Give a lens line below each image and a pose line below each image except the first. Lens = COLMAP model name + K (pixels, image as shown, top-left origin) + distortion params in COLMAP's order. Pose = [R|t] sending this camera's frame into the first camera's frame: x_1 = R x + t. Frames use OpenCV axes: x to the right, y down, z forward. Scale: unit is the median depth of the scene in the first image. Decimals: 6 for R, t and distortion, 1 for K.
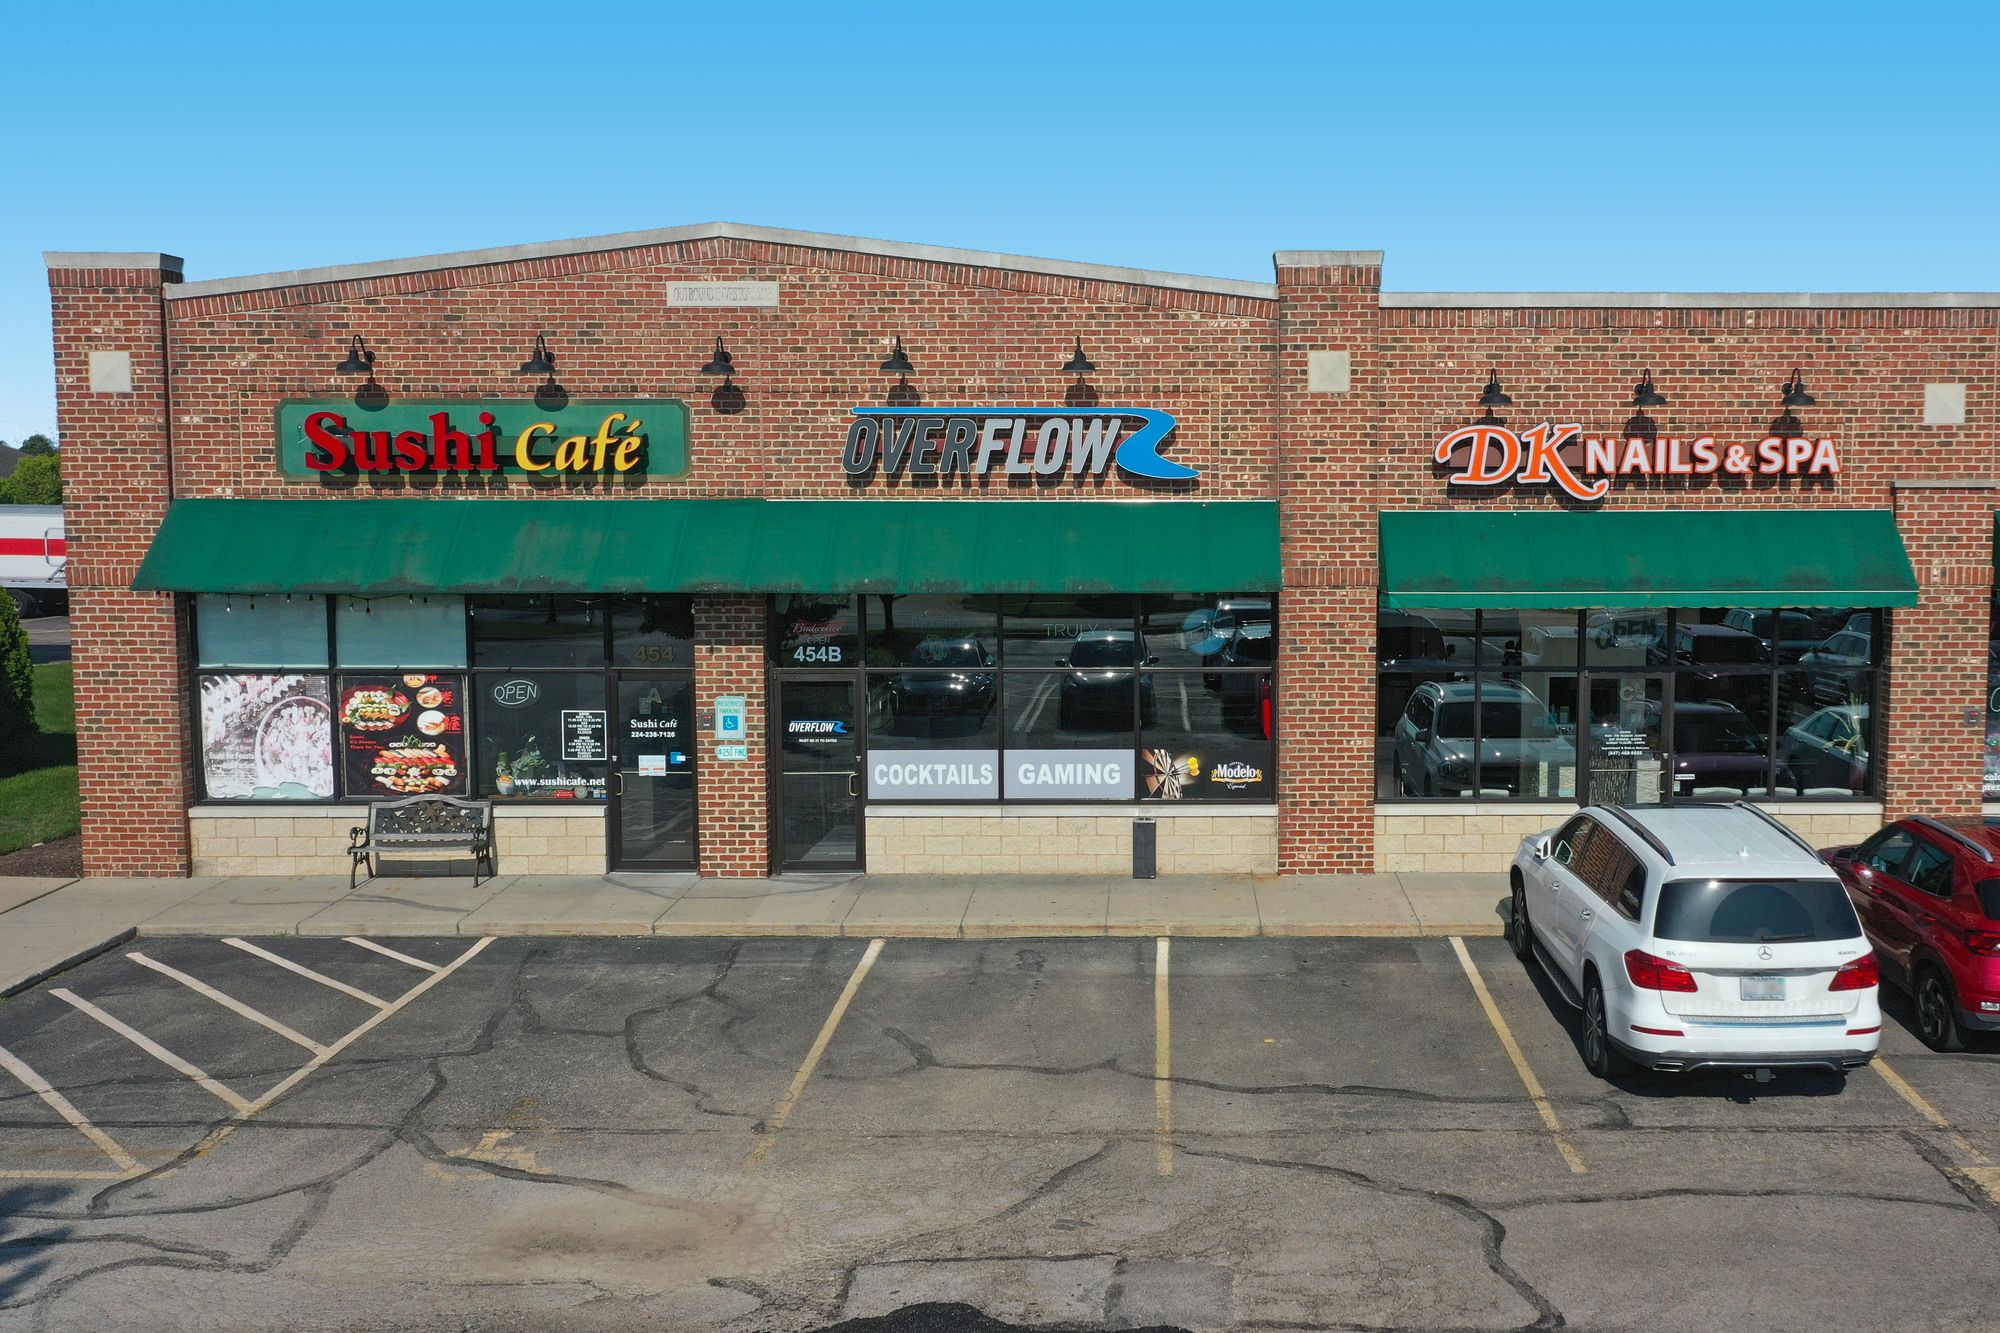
lens RADIAL K [[1922.5, 0, 1000.0], [0, 1922.5, 666.5], [0, 0, 1]] dist [-0.002772, 0.011817]
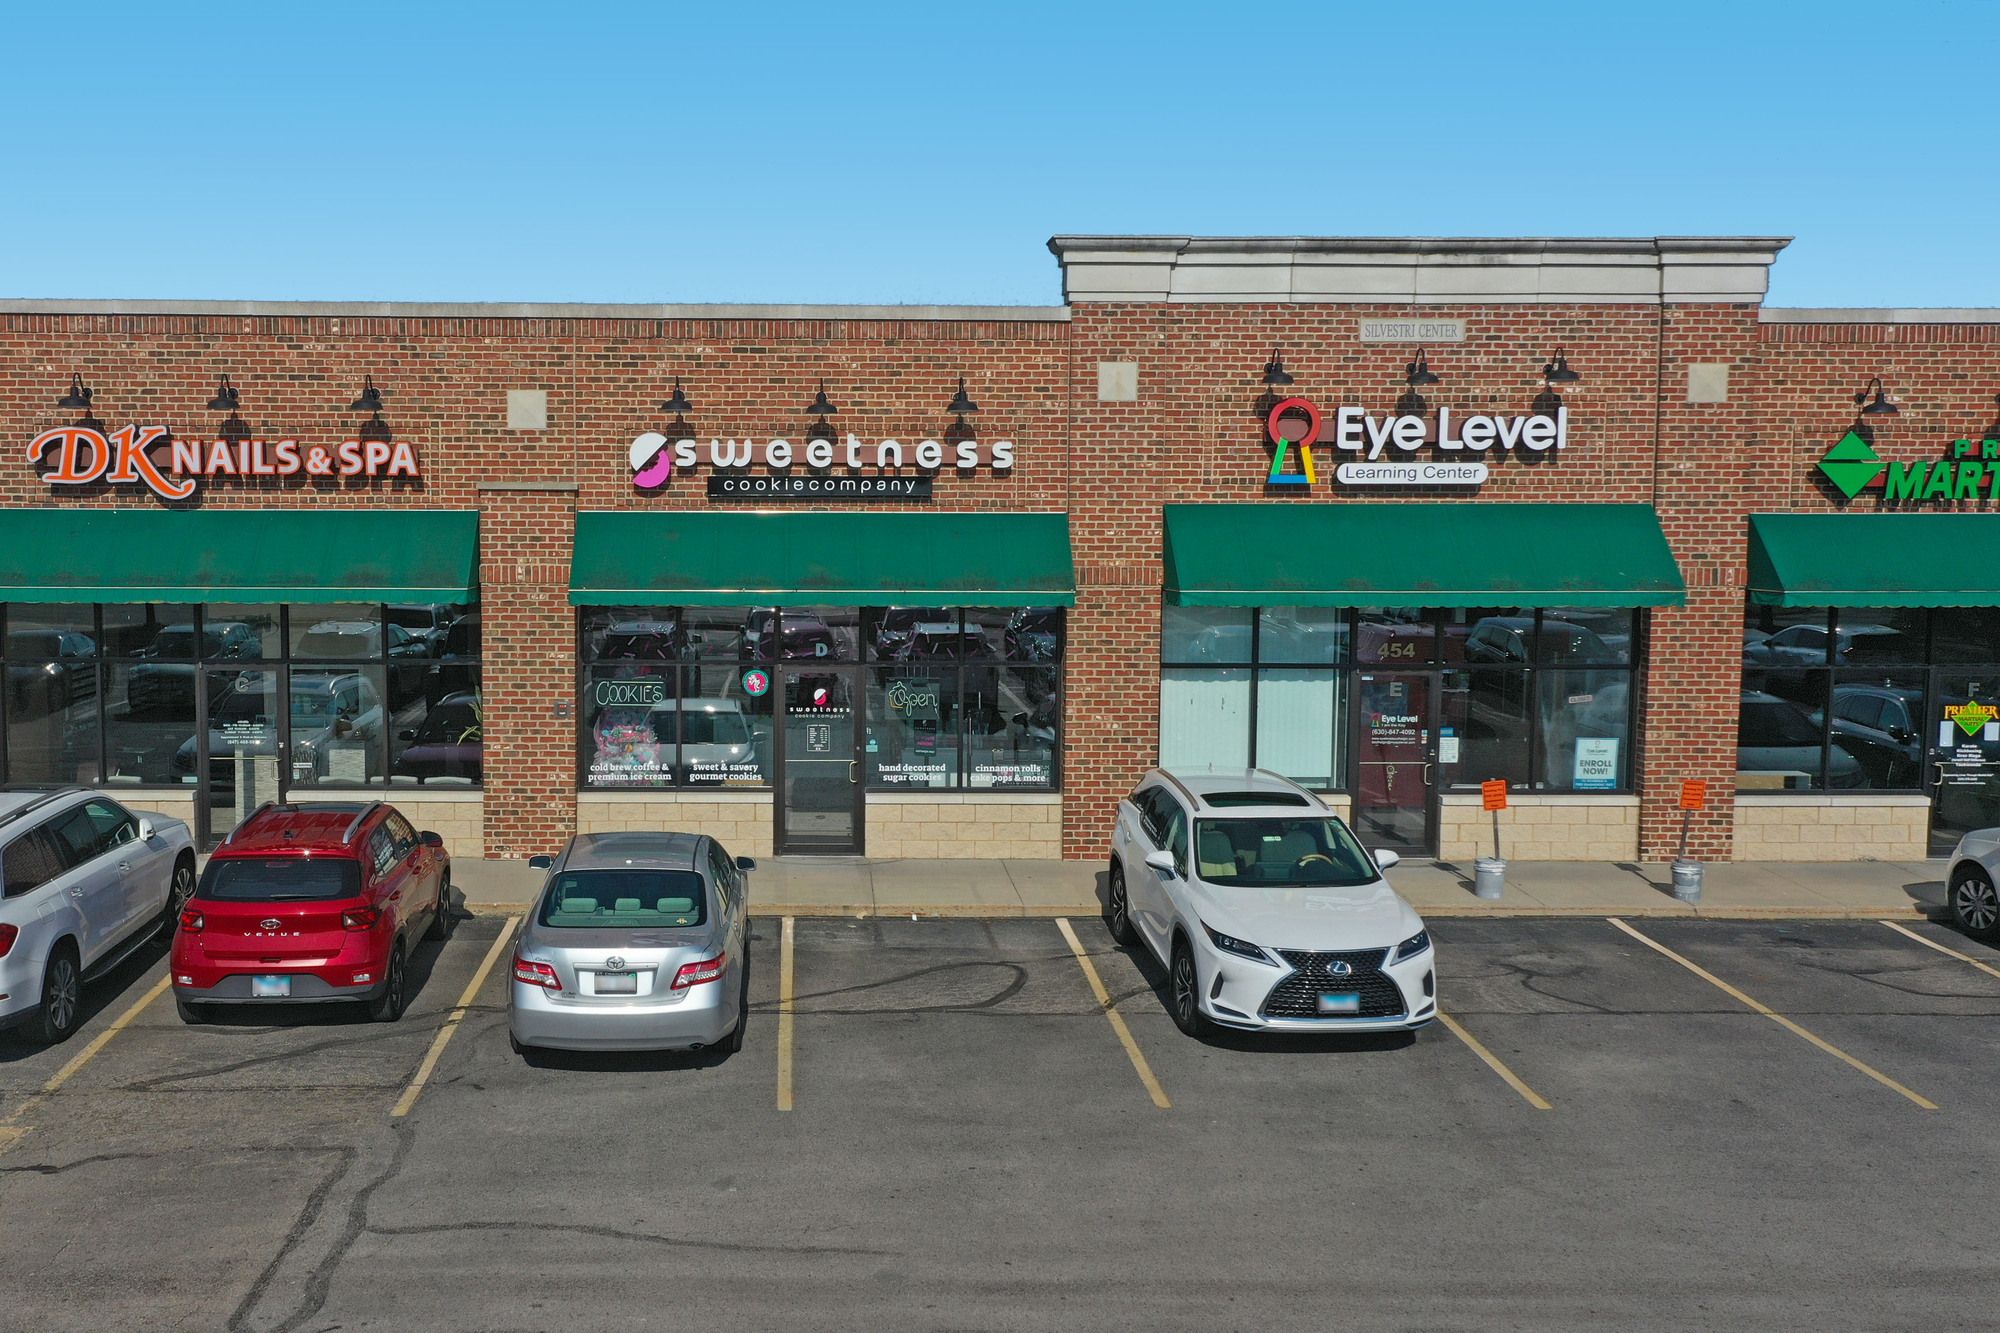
lens RADIAL K [[1830.0, 0, 1000.0], [0, 1830.0, 666.5], [0, 0, 1]] dist [-0.009504, 0.013206]
pose [[0.999937, 0.006790, 0.008885, 0.740903], [-0.006817, 0.999972, 0.003008, -0.001760], [-0.008864, -0.003068, 0.999956, 0.003789]]
